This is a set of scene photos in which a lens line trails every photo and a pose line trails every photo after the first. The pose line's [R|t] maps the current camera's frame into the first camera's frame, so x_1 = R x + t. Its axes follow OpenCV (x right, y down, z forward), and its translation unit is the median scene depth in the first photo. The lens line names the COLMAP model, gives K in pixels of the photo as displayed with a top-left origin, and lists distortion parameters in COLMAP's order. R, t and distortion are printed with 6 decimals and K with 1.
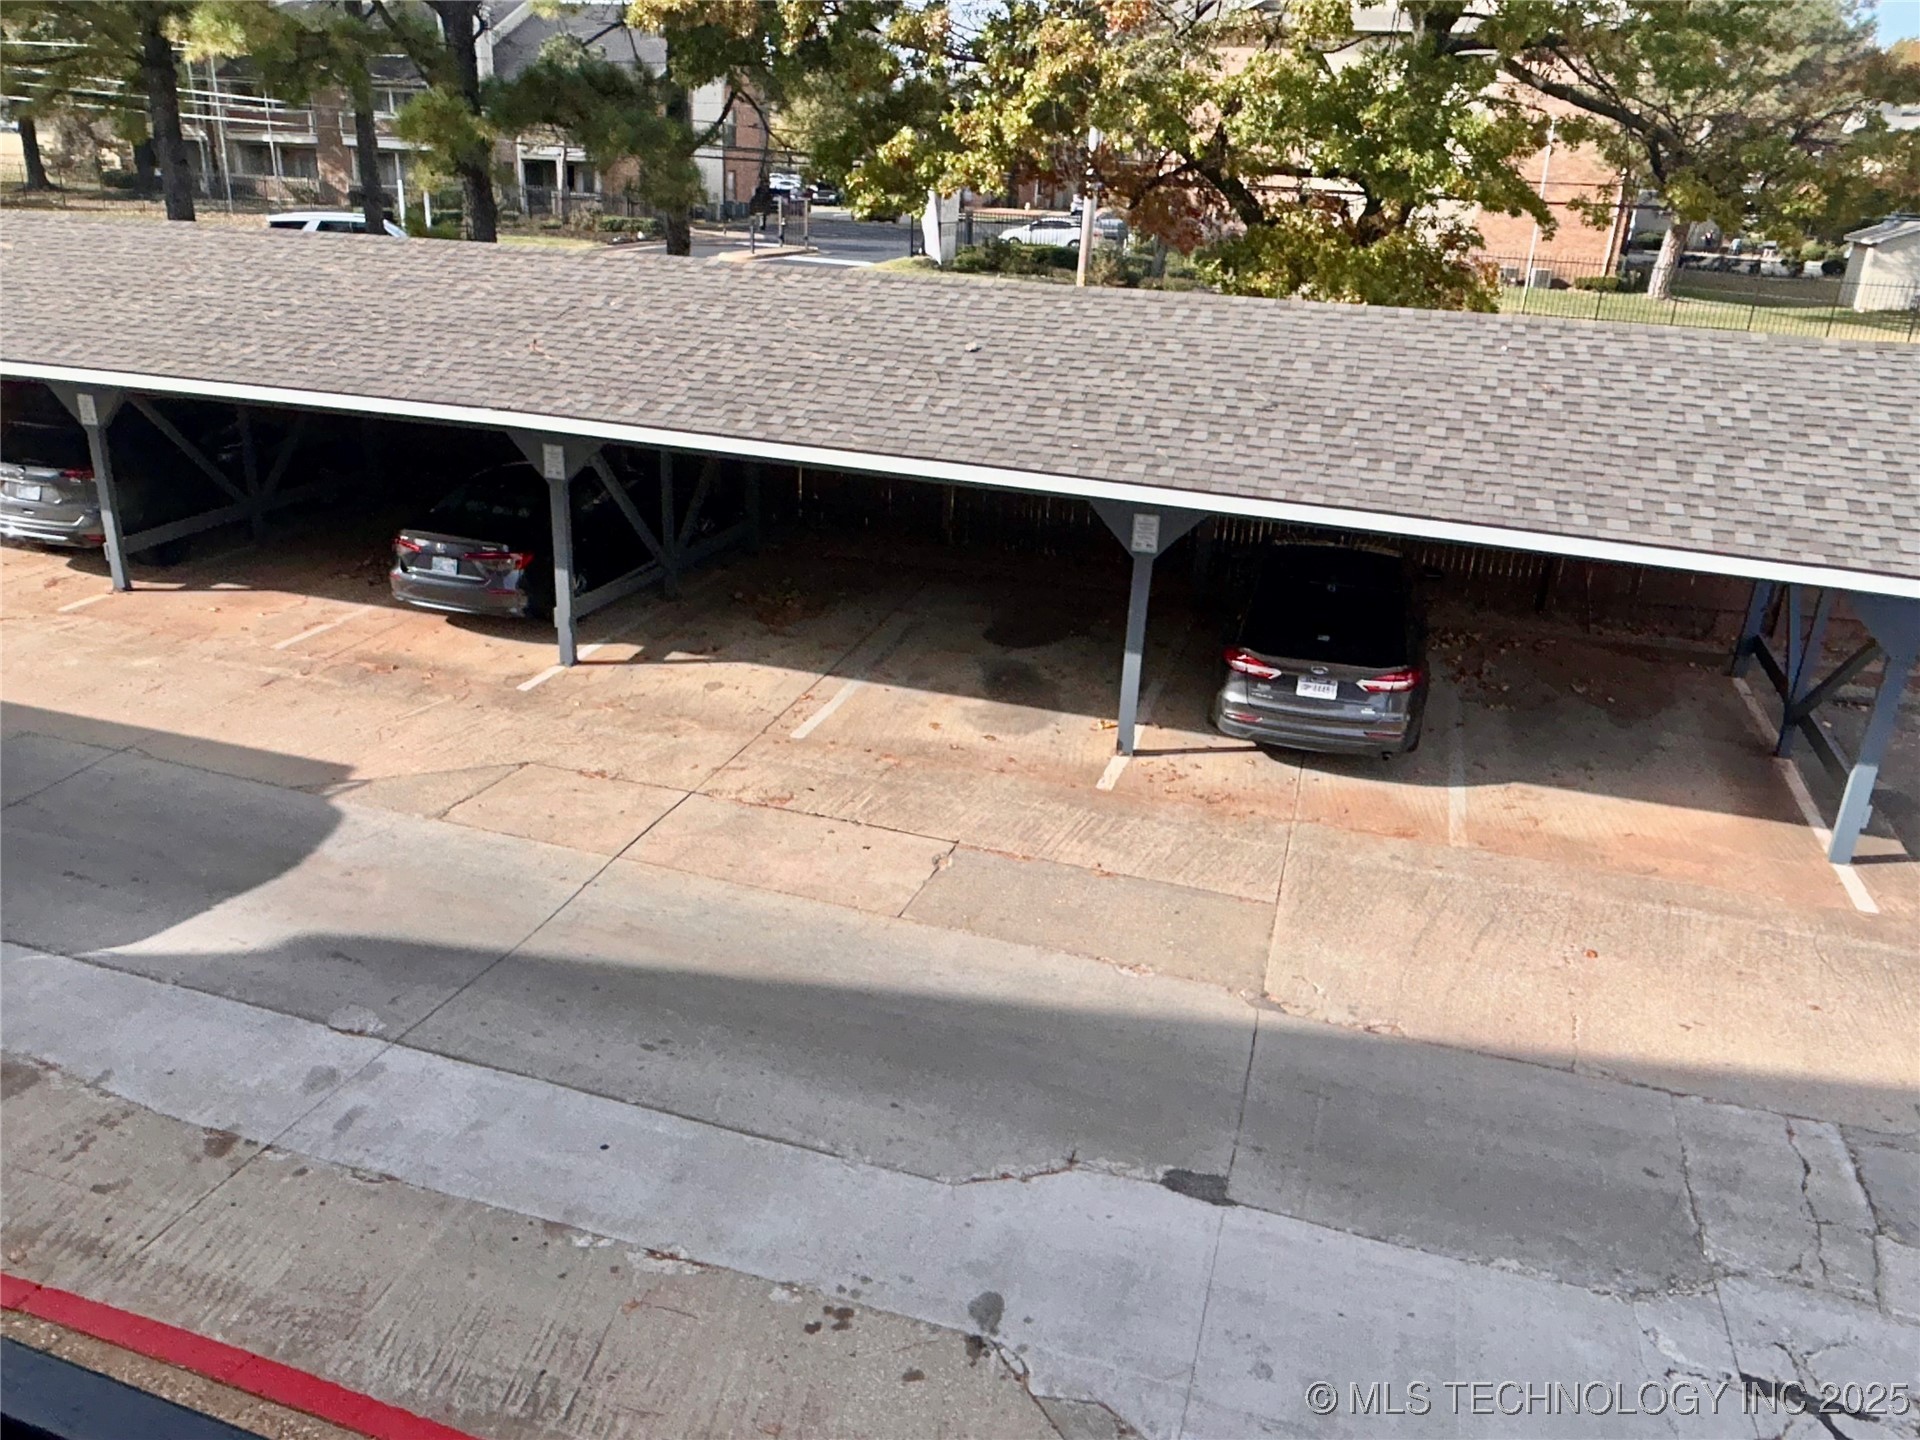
lens RADIAL K [[1418.0, 0, 958.8], [0, 1418.0, 722.4], [0, 0, 1]] dist [0.003250, -0.012565]
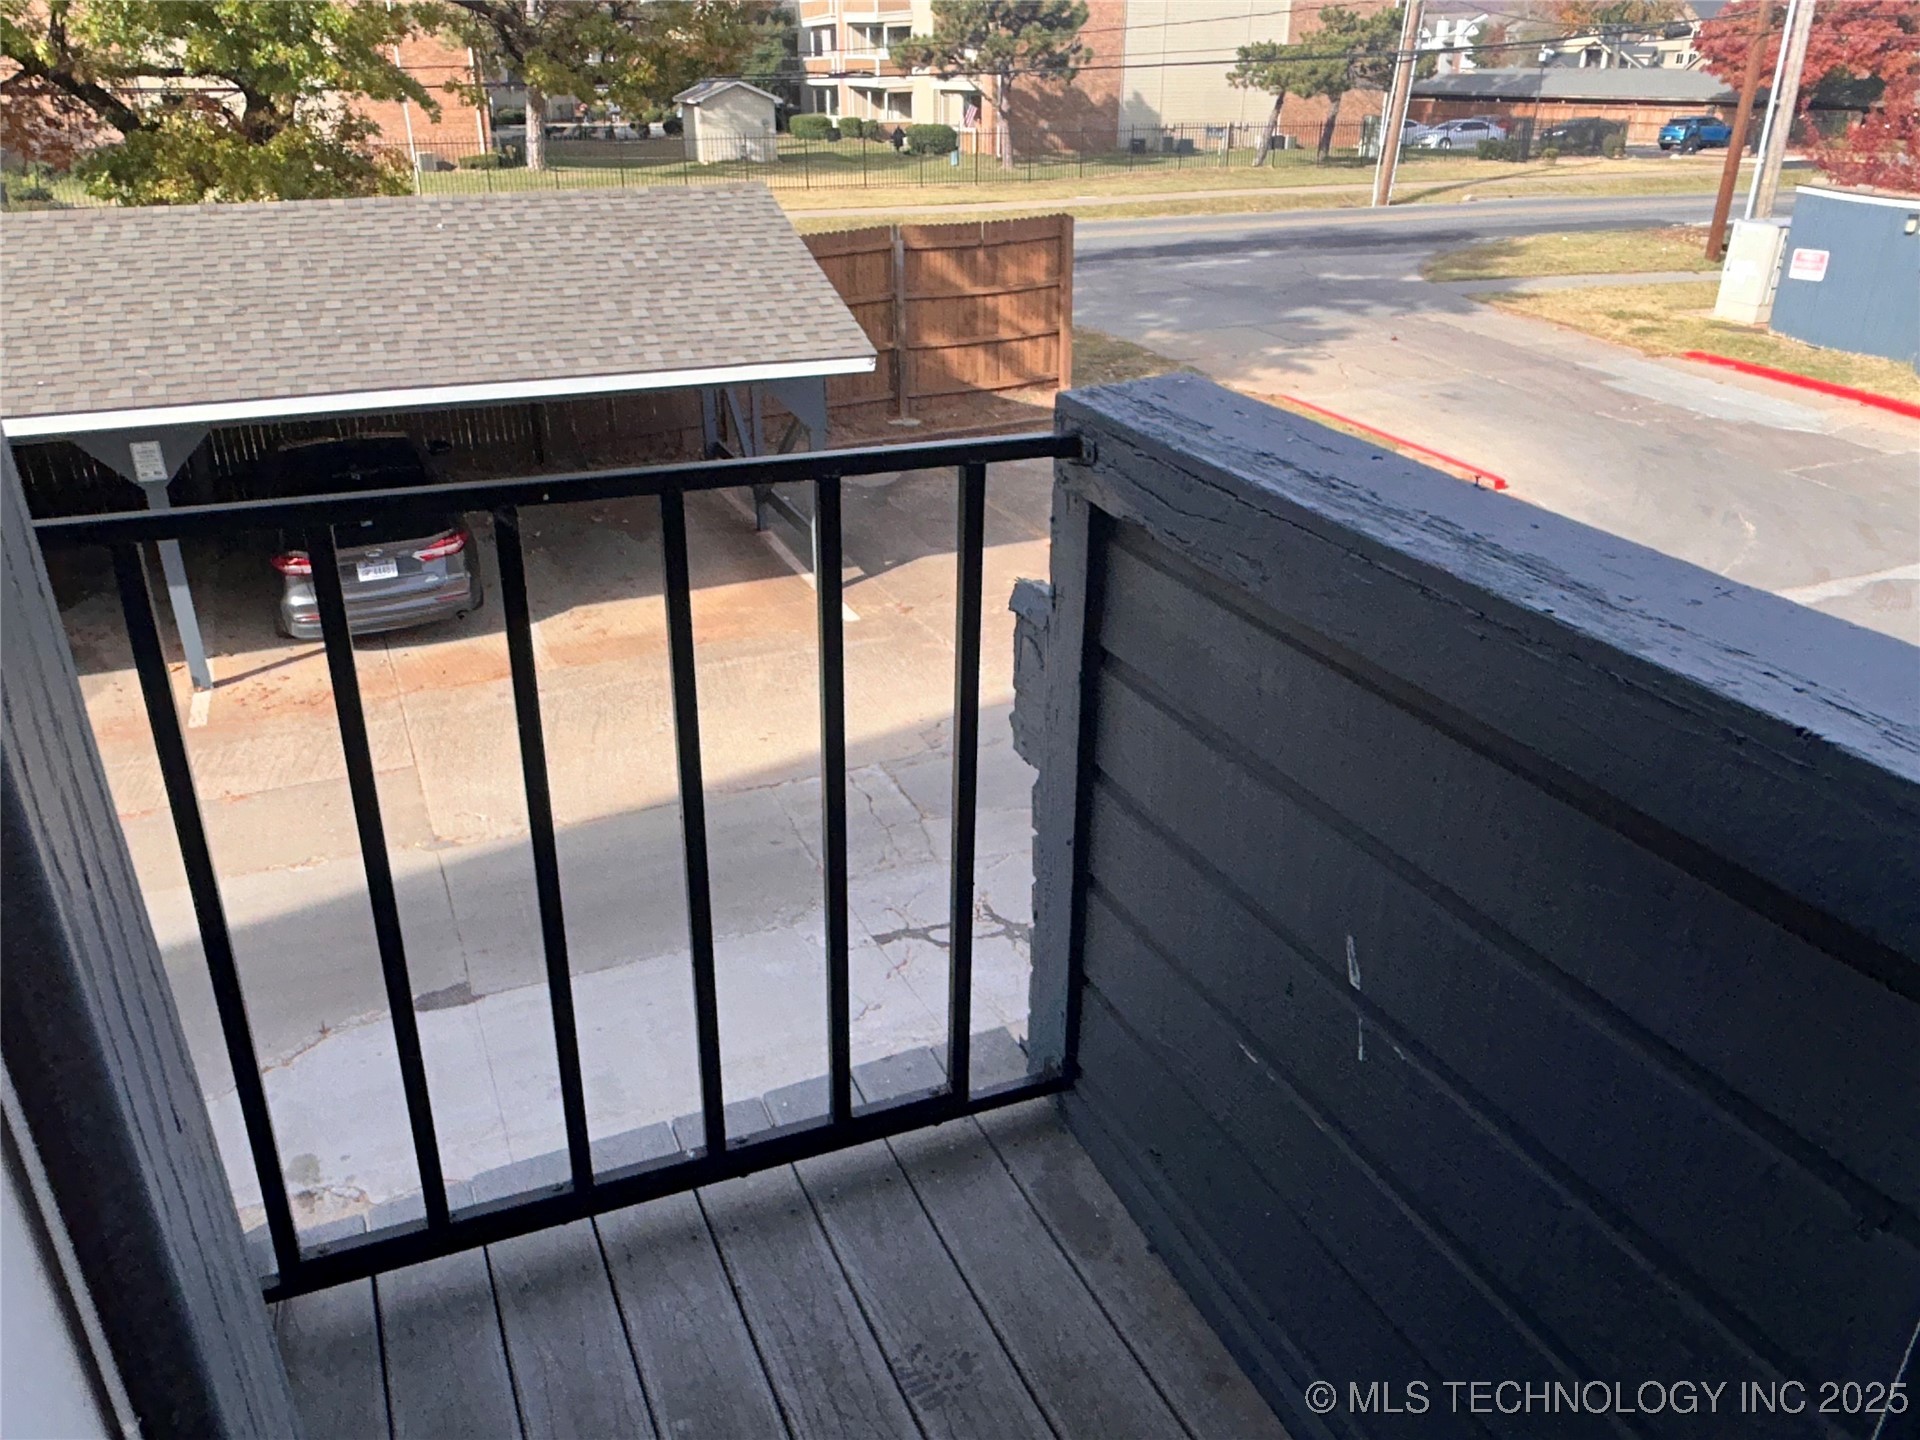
lens RADIAL K [[1418.0, 0, 950.9], [0, 1418.0, 715.0], [0, 0, 1]] dist [0.003250, -0.012565]
pose [[0.754122, -0.317968, 0.574628, -0.063623], [0.279418, 0.947178, 0.157417, 0.029964], [-0.594328, 0.041850, 0.803133, -0.091658]]
